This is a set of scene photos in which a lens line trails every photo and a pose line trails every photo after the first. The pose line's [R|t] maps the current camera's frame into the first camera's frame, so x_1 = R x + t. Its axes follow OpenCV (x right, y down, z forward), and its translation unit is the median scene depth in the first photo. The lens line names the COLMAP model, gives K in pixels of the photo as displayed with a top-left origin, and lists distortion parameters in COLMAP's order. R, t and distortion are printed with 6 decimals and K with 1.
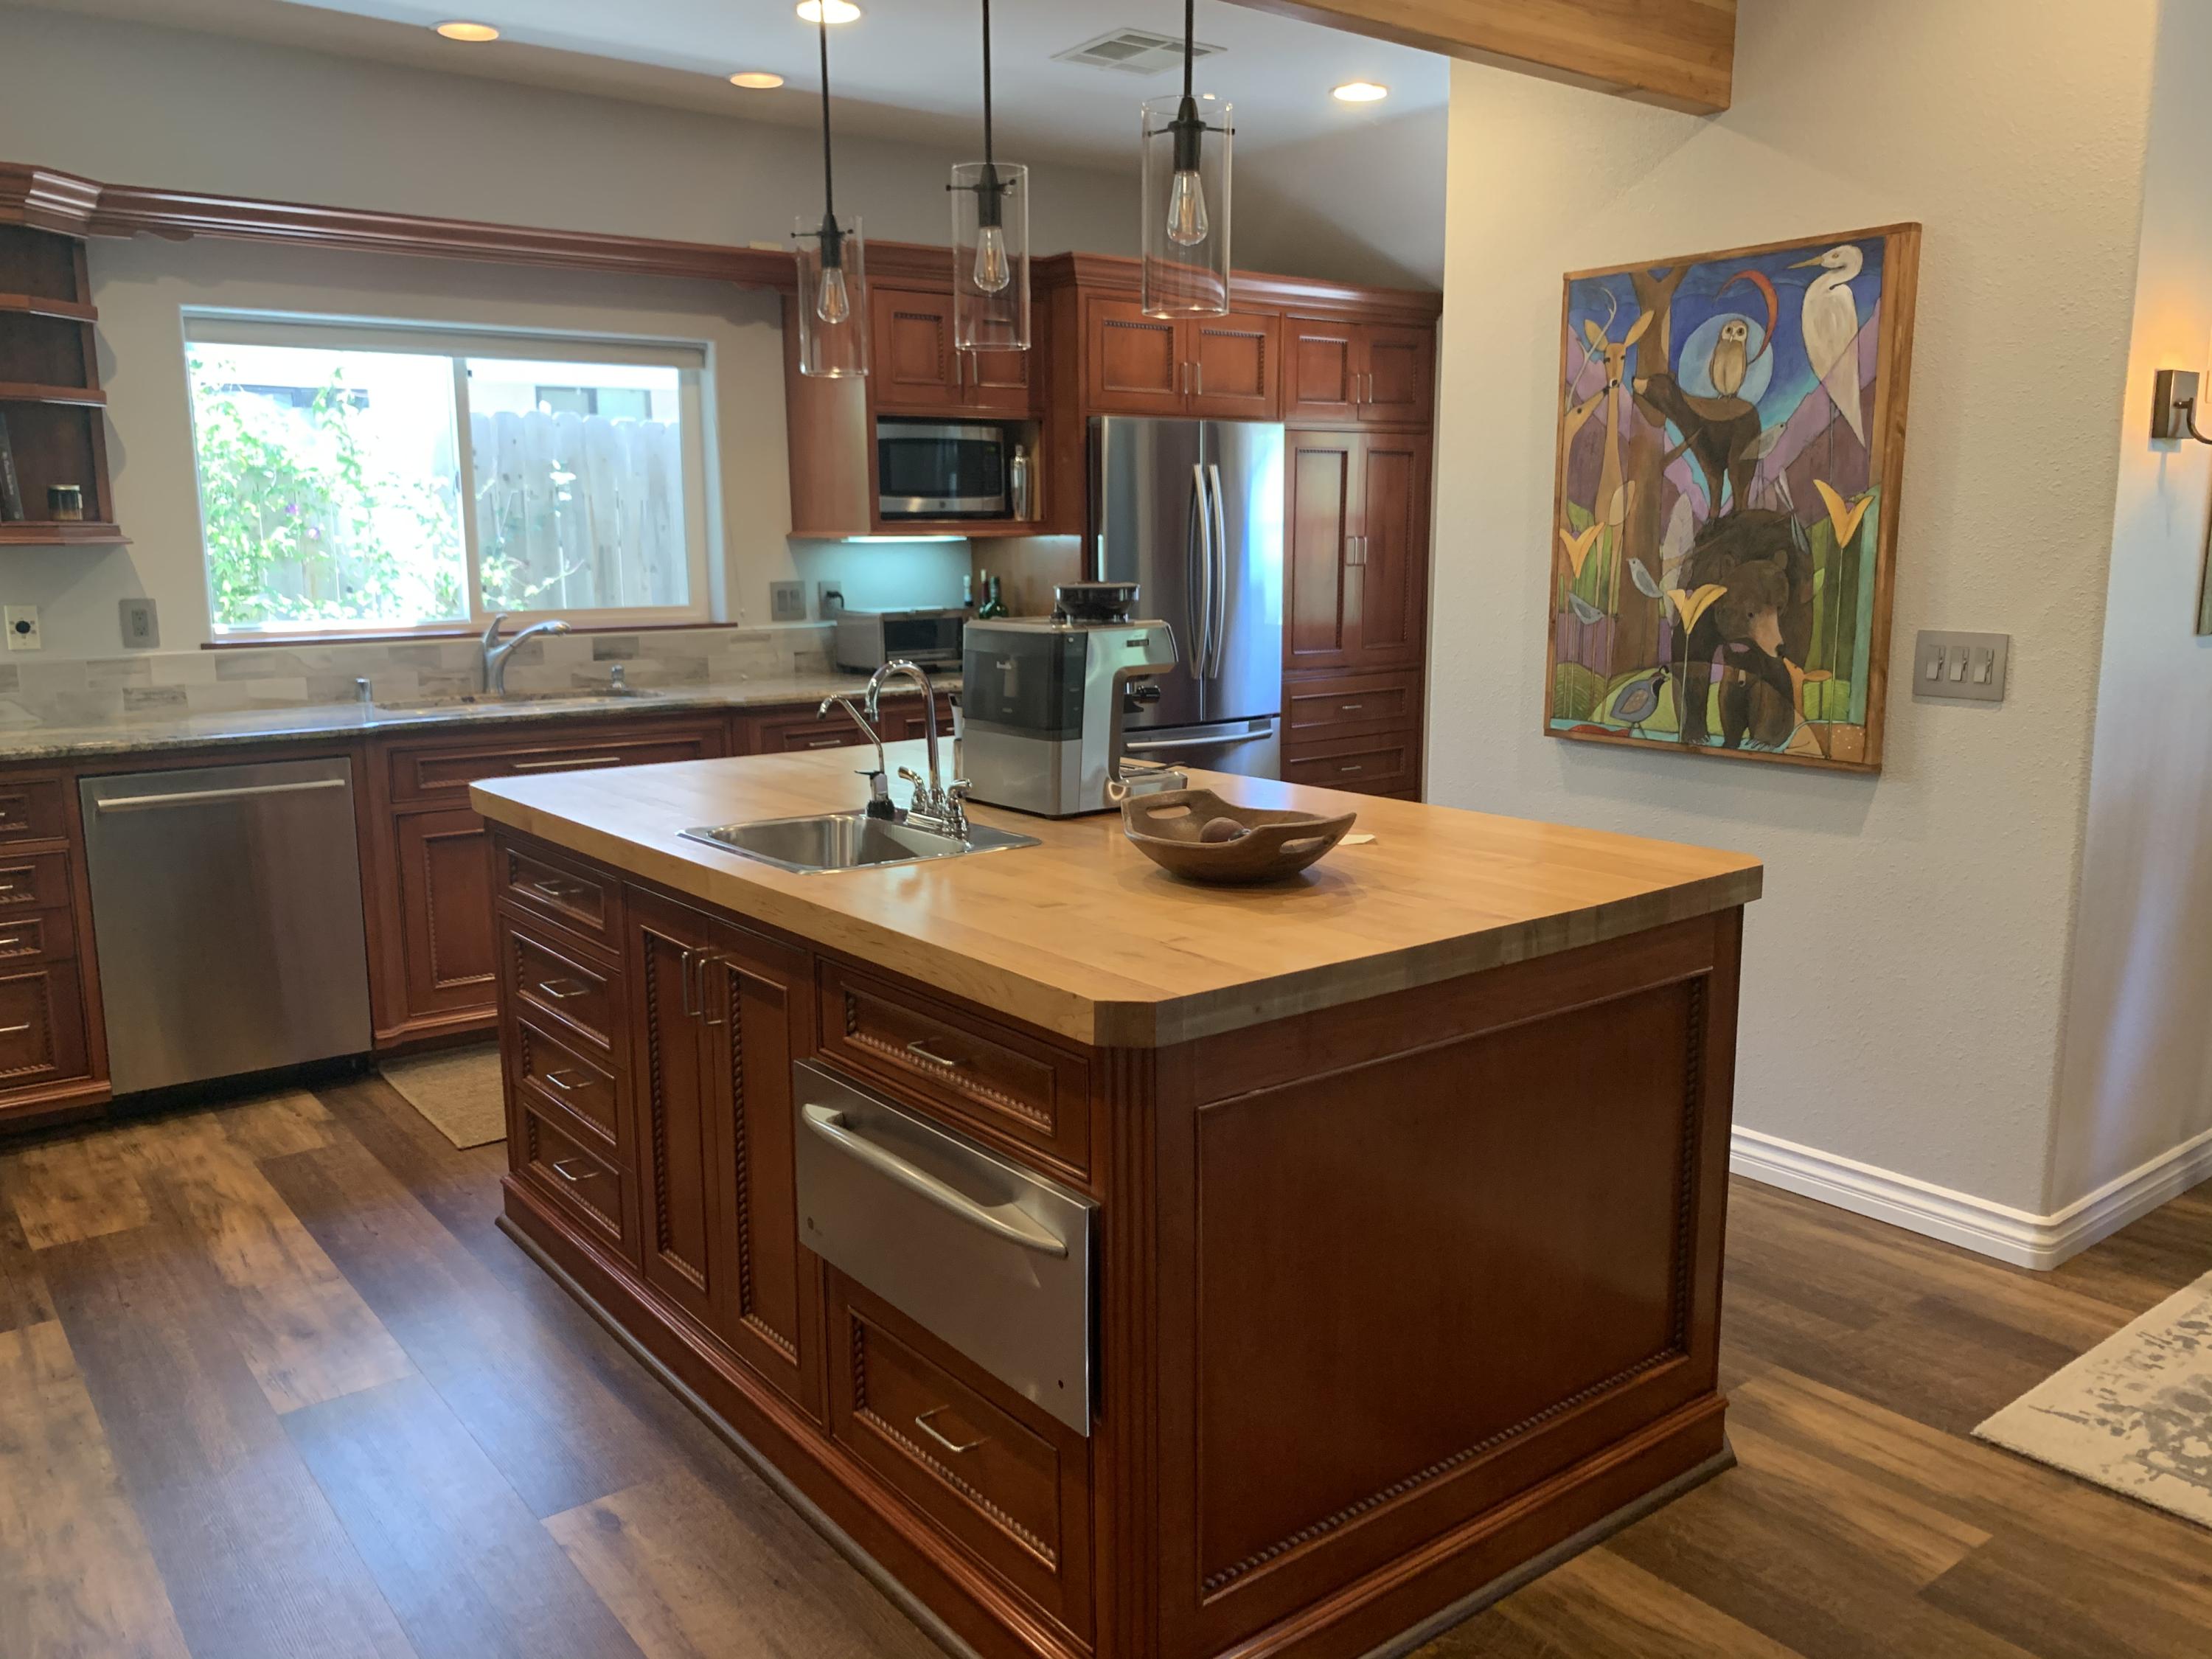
lens RADIAL K [[1686.1, 0, 1085.5], [0, 1686.1, 842.6], [0, 0, 1]] dist [0.009410, -0.001525]
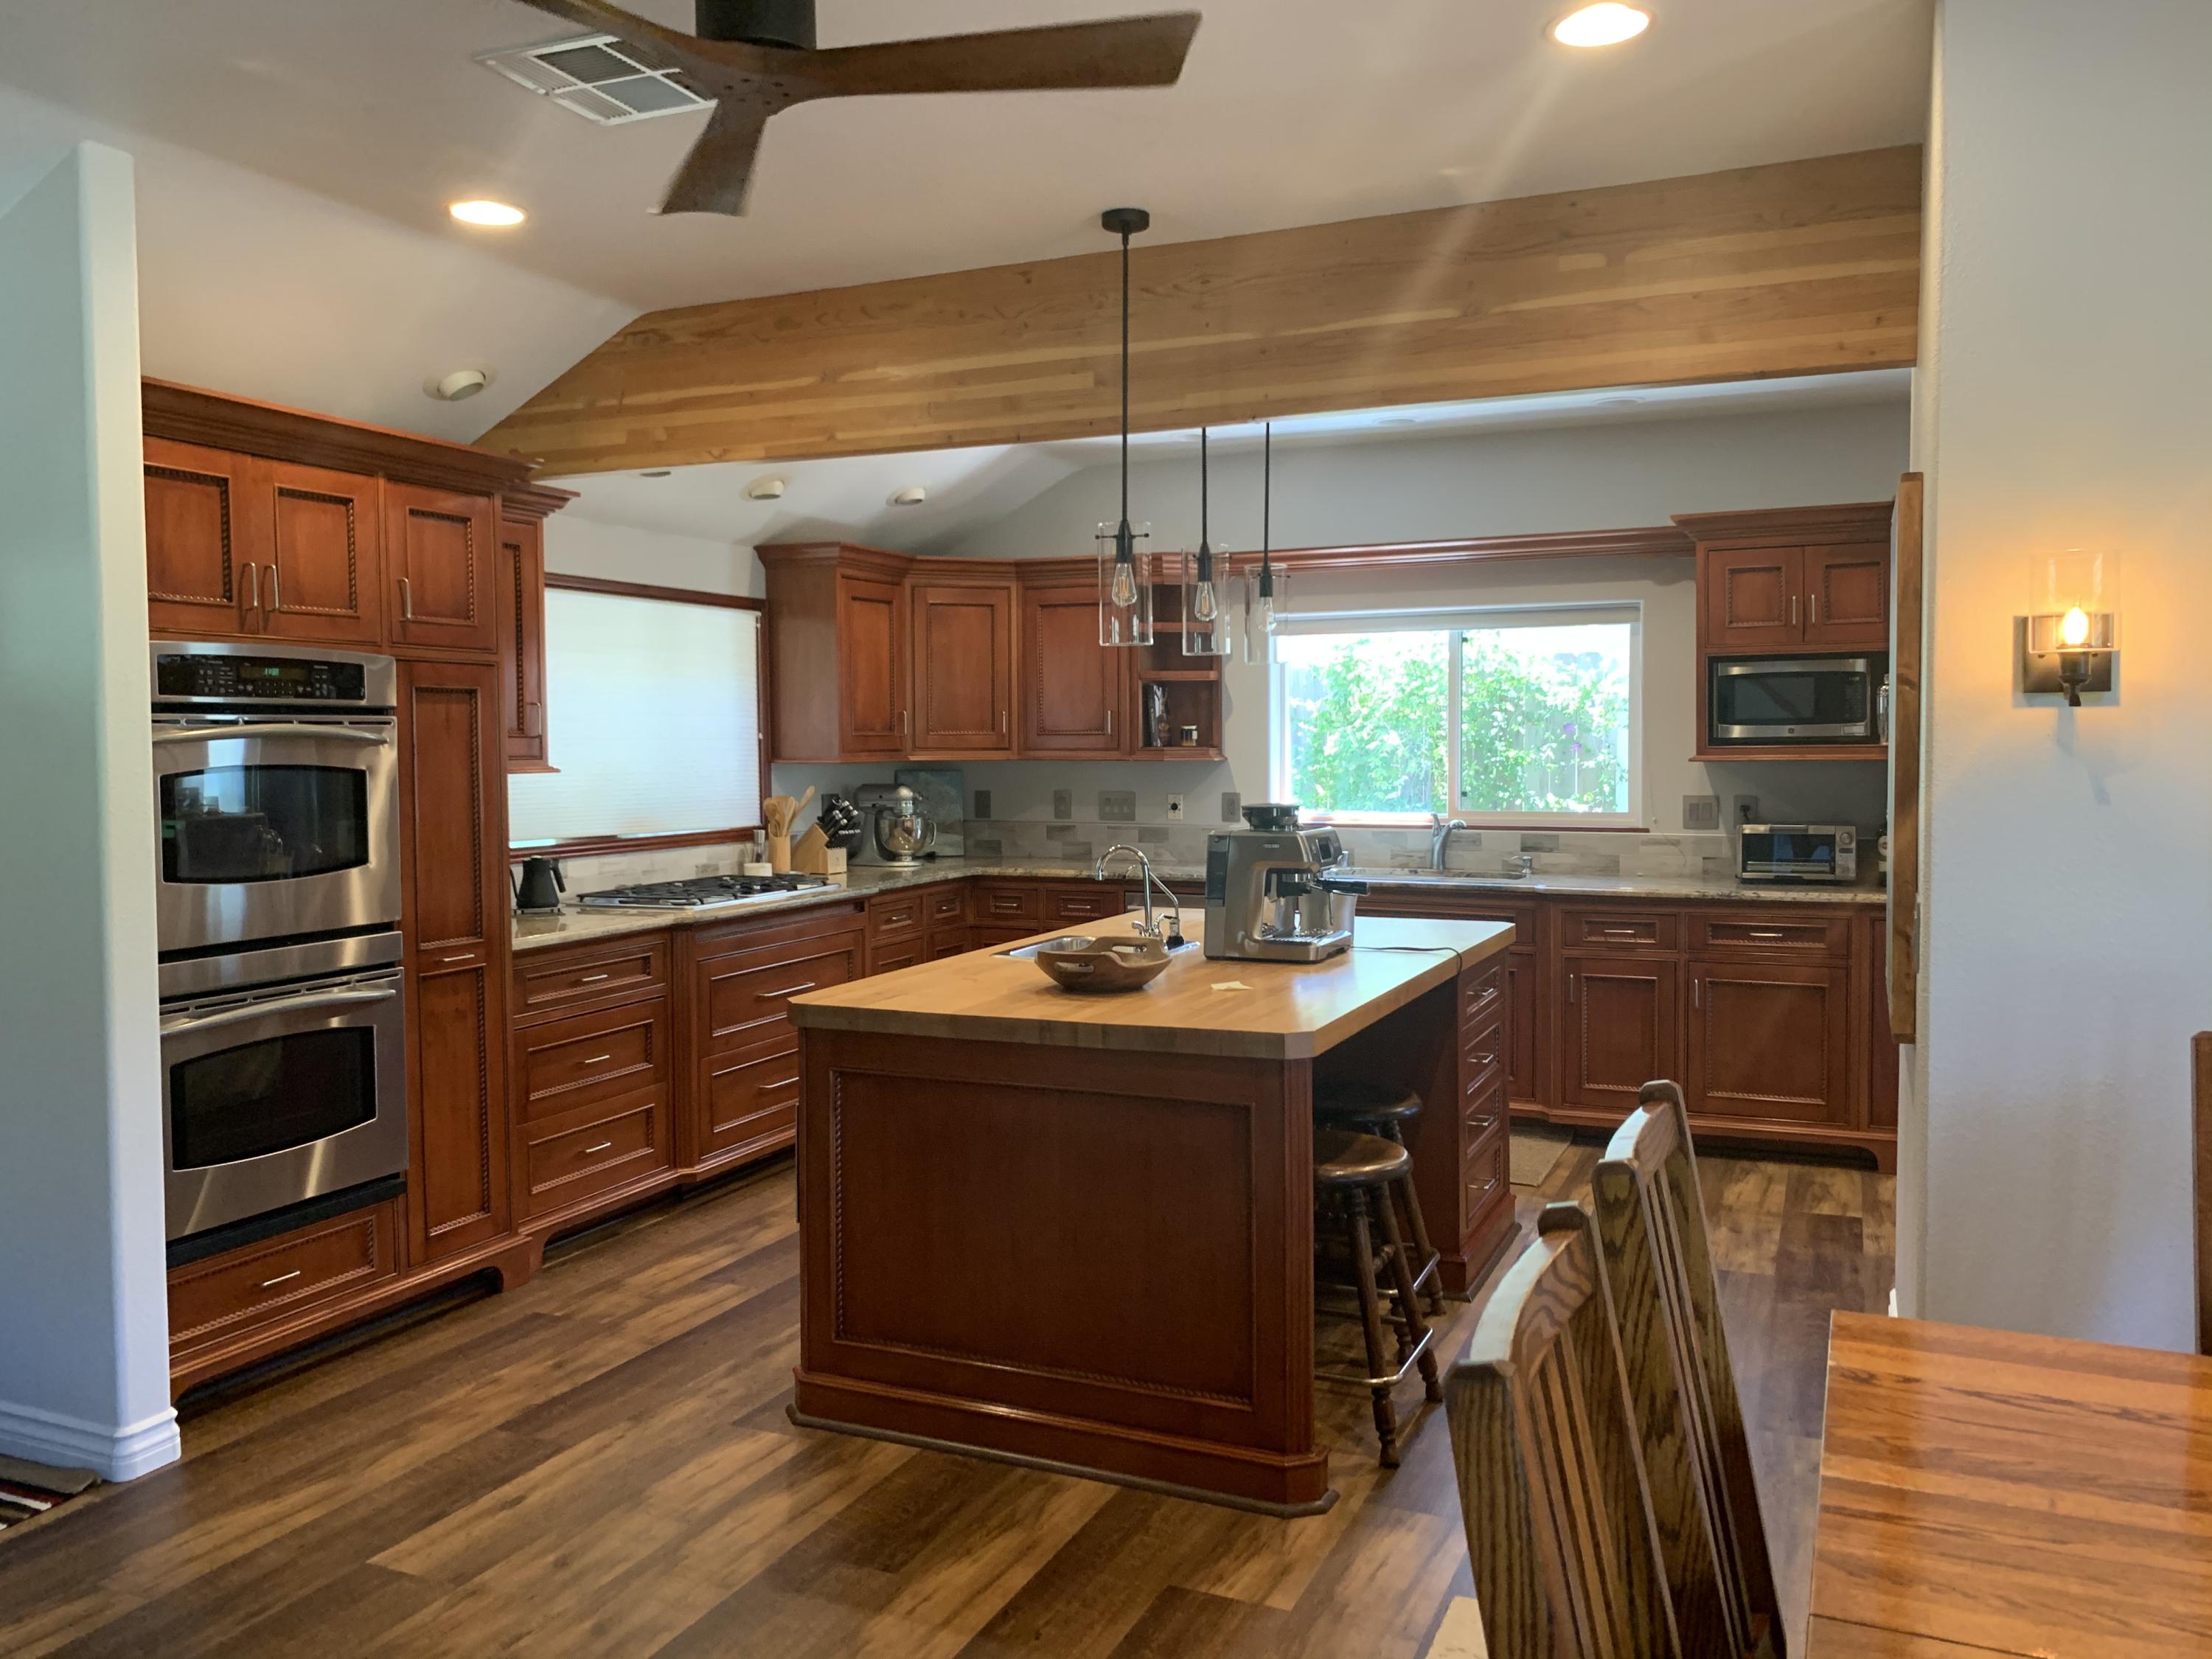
lens RADIAL K [[1686.1, 0, 1100.7], [0, 1686.1, 827.9], [0, 0, 1]] dist [0.009410, -0.001525]
pose [[0.480021, 0.051381, -0.875751, 0.944692], [-0.155562, 0.987448, -0.027333, -0.055956], [0.863354, 0.149354, 0.481988, 0.137078]]
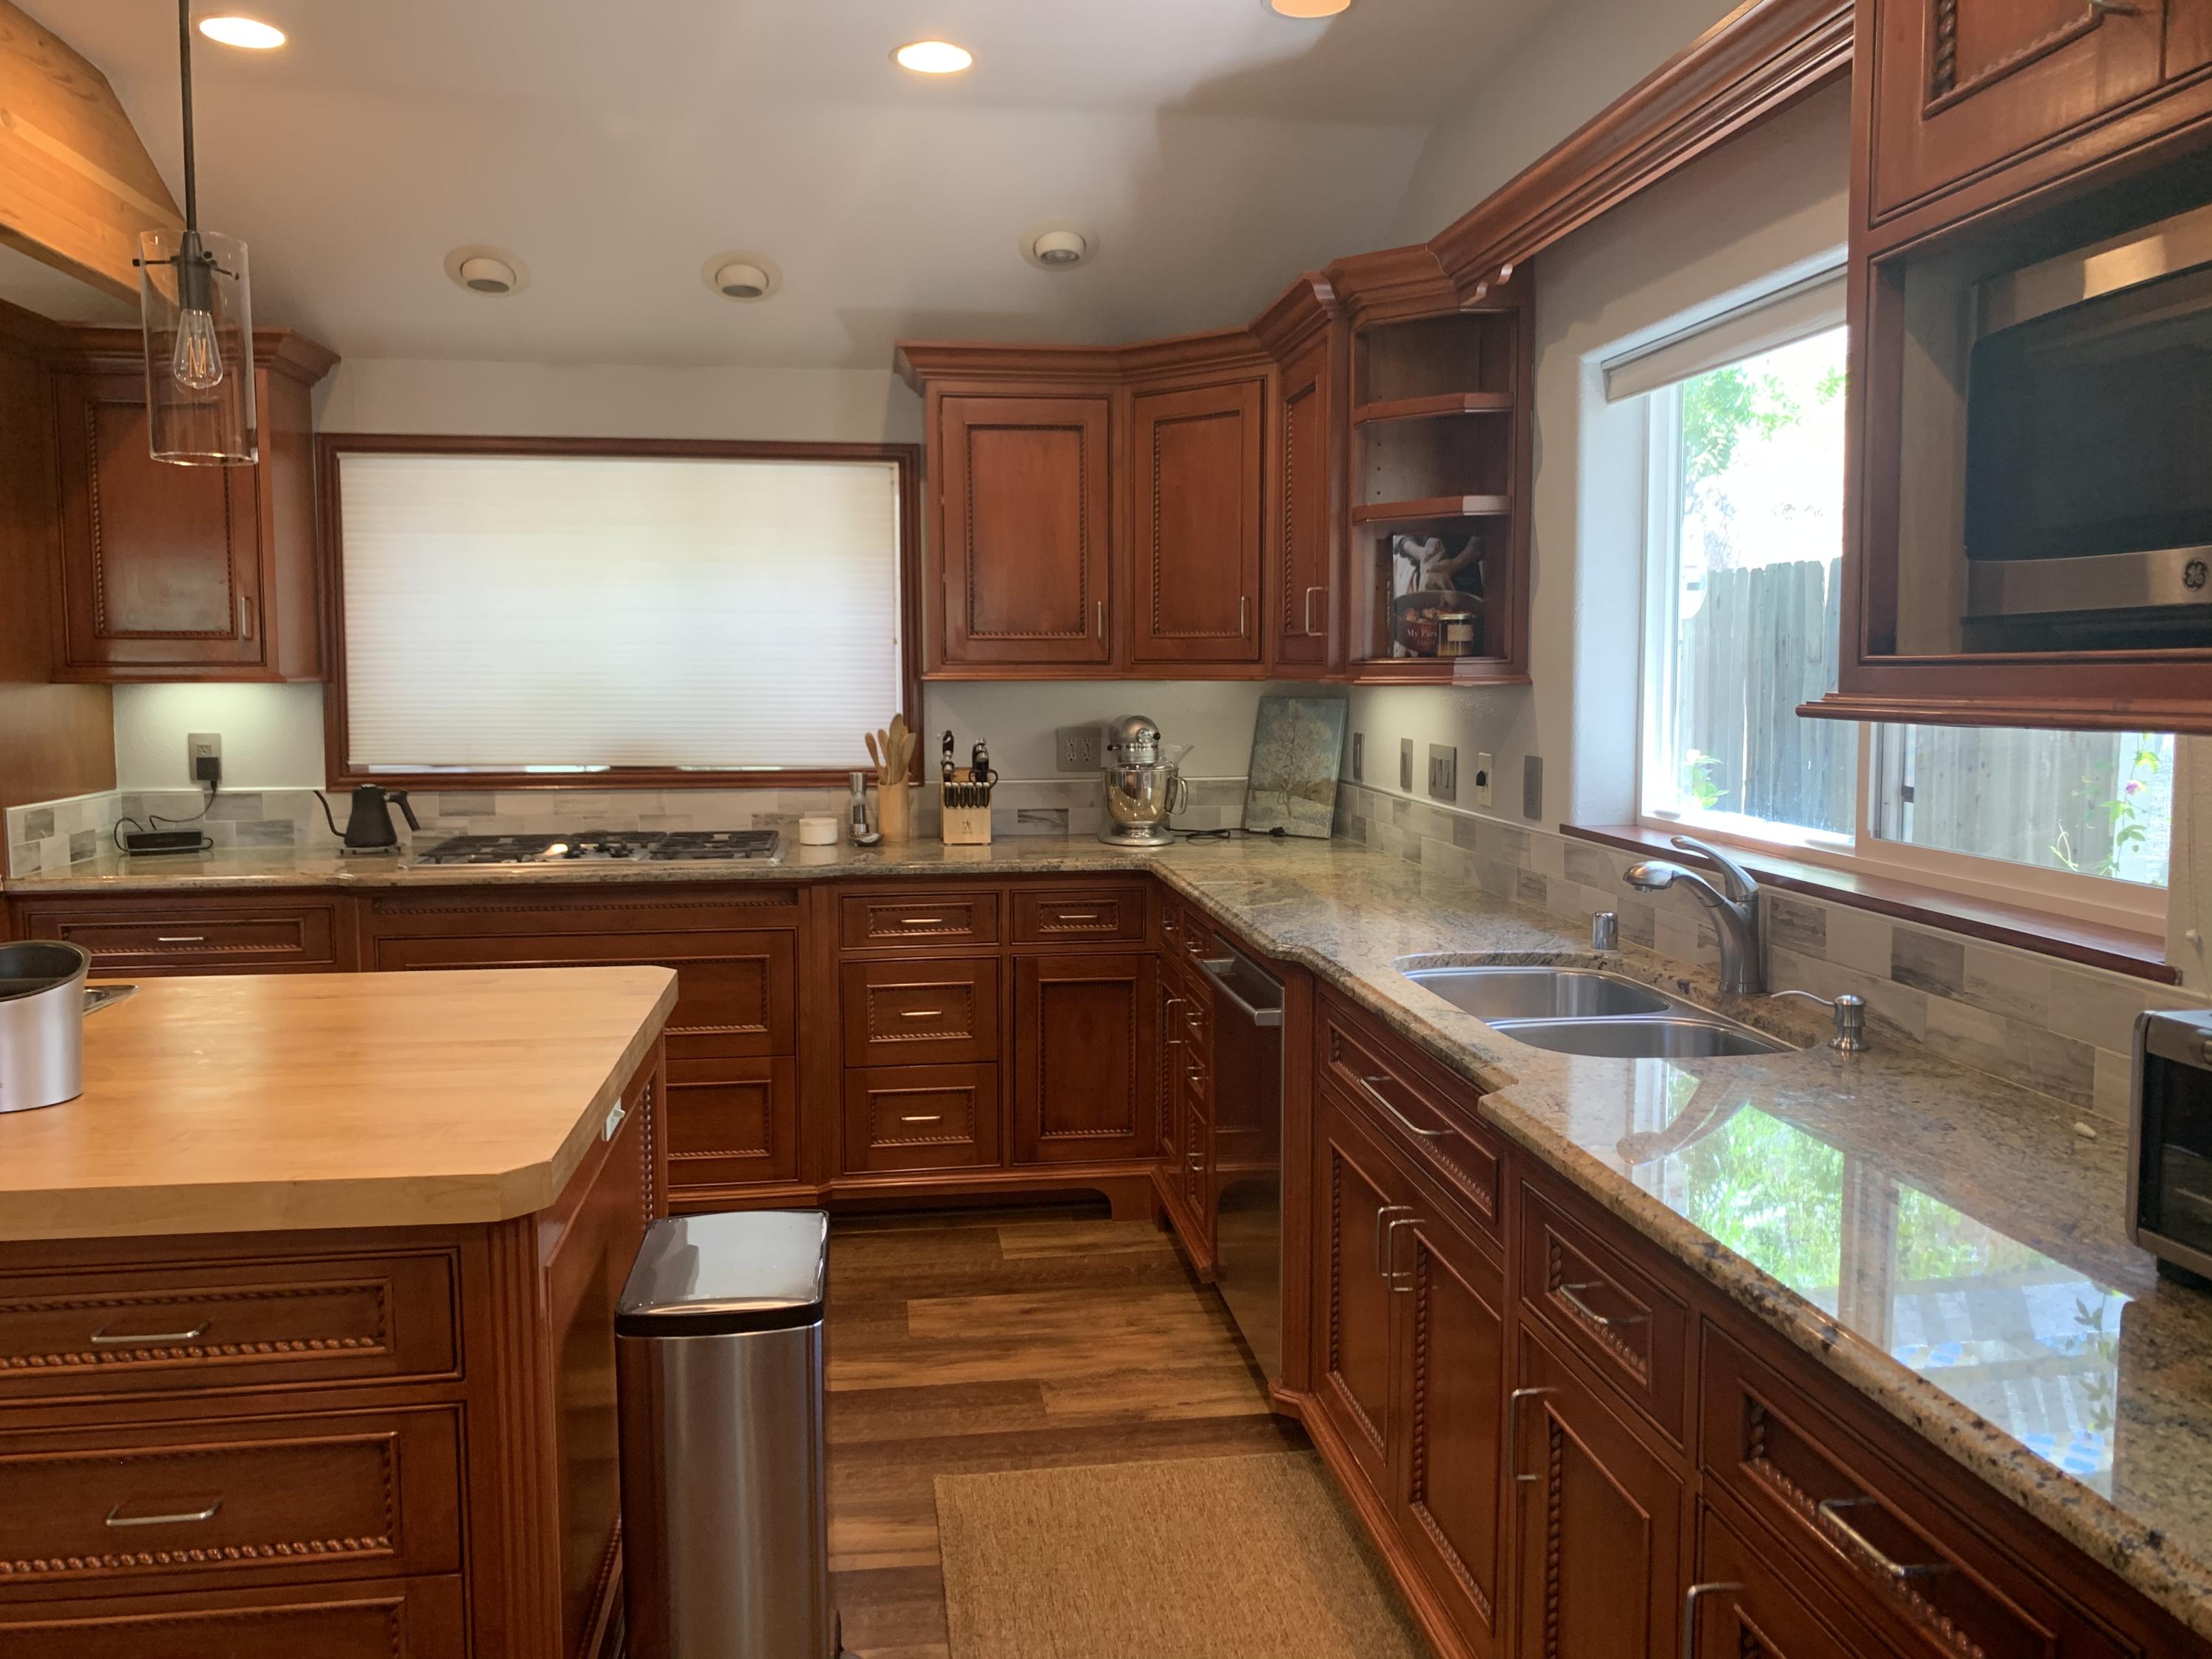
lens RADIAL K [[1686.1, 0, 1103.3], [0, 1686.1, 824.6], [0, 0, 1]] dist [0.009410, -0.001525]
pose [[-0.495967, 0.091292, -0.863529, 0.230922], [-0.150935, 0.970256, 0.189265, -0.270439], [0.855123, 0.224206, -0.467436, 1.413608]]
